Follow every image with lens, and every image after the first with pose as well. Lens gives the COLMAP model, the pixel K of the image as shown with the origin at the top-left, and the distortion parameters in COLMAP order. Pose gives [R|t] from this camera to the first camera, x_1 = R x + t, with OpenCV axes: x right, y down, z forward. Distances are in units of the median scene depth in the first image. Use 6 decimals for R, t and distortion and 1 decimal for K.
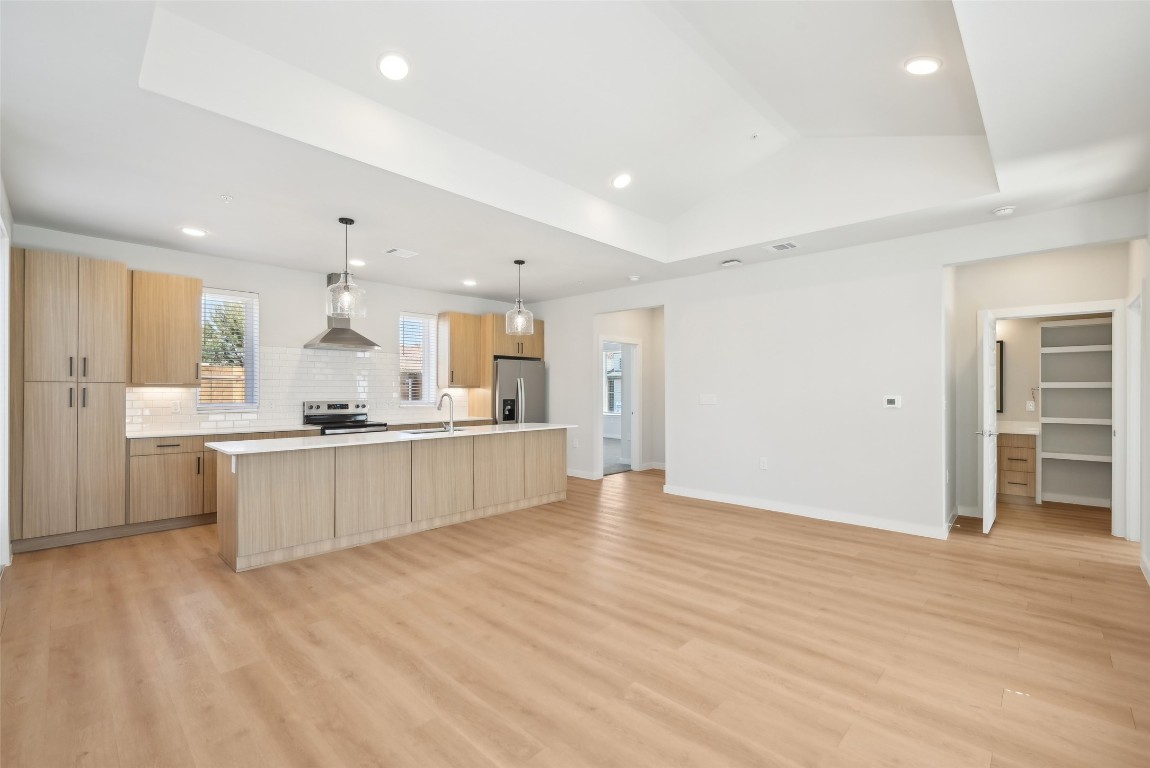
lens RADIAL K [[486.5, 0, 574.2], [0, 486.5, 388.4], [0, 0, 1]] dist [-0.005260, 0.000002]
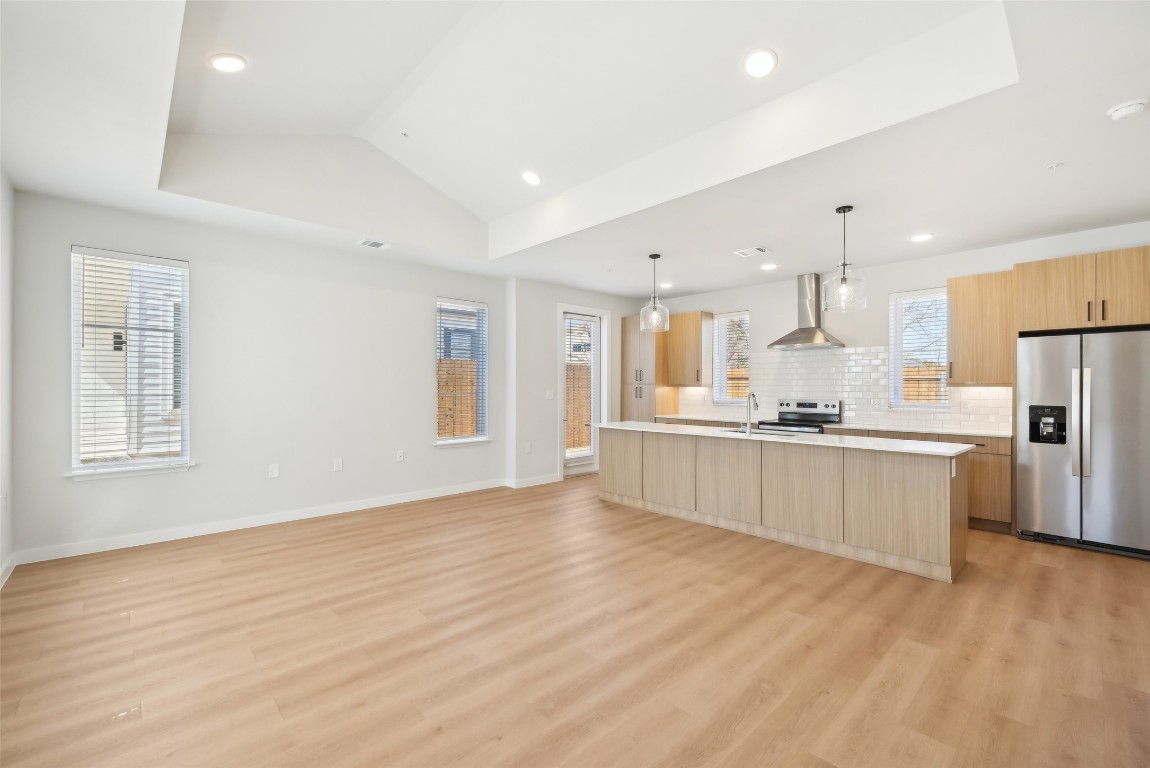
lens RADIAL K [[486.5, 0, 587.3], [0, 486.5, 388.8], [0, 0, 1]] dist [-0.005260, 0.000002]
pose [[-0.034452, 0.000552, -0.999406, 0.674539], [0.000466, 1.000000, 0.000536, 0.003053], [0.999406, -0.000447, -0.034452, 0.717414]]
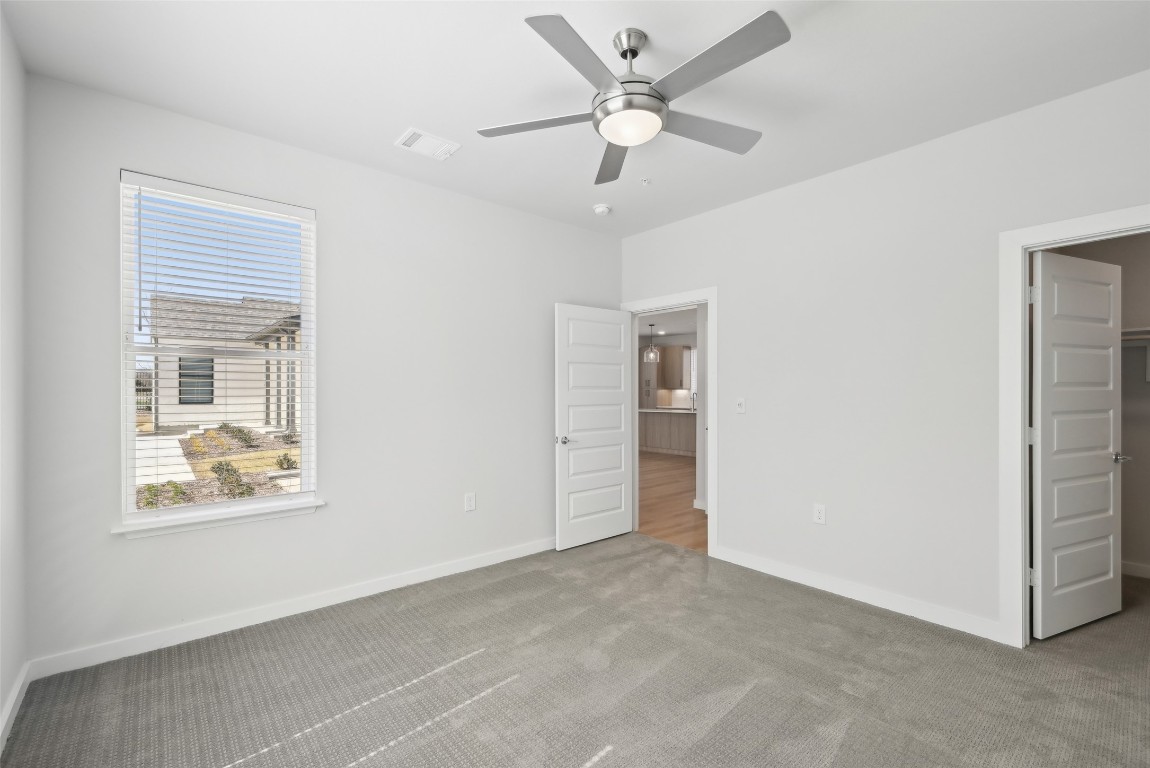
lens RADIAL K [[486.5, 0, 580.6], [0, 486.5, 390.0], [0, 0, 1]] dist [-0.005260, 0.000002]
pose [[-0.088692, -0.003550, -0.996053, 1.520127], [-0.001884, 0.999992, -0.003397, 0.007303], [0.996057, 0.001575, -0.088698, 0.708799]]
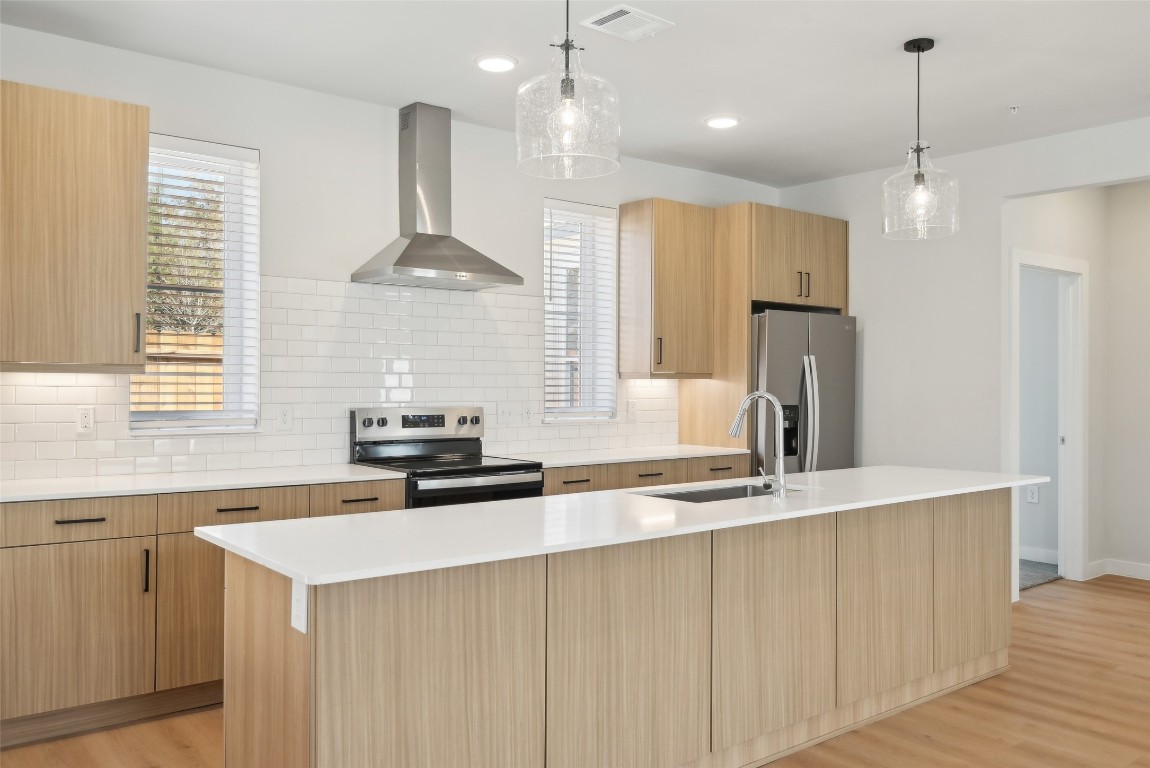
lens RADIAL K [[911.7, 0, 581.2], [0, 911.7, 377.4], [0, 0, 1]] dist [-0.018537, 0.011330]
pose [[0.991389, 0.003436, -0.130907, -0.308441], [-0.004009, 0.999984, -0.004112, 0.002940], [0.130891, 0.004601, 0.991386, 0.294894]]
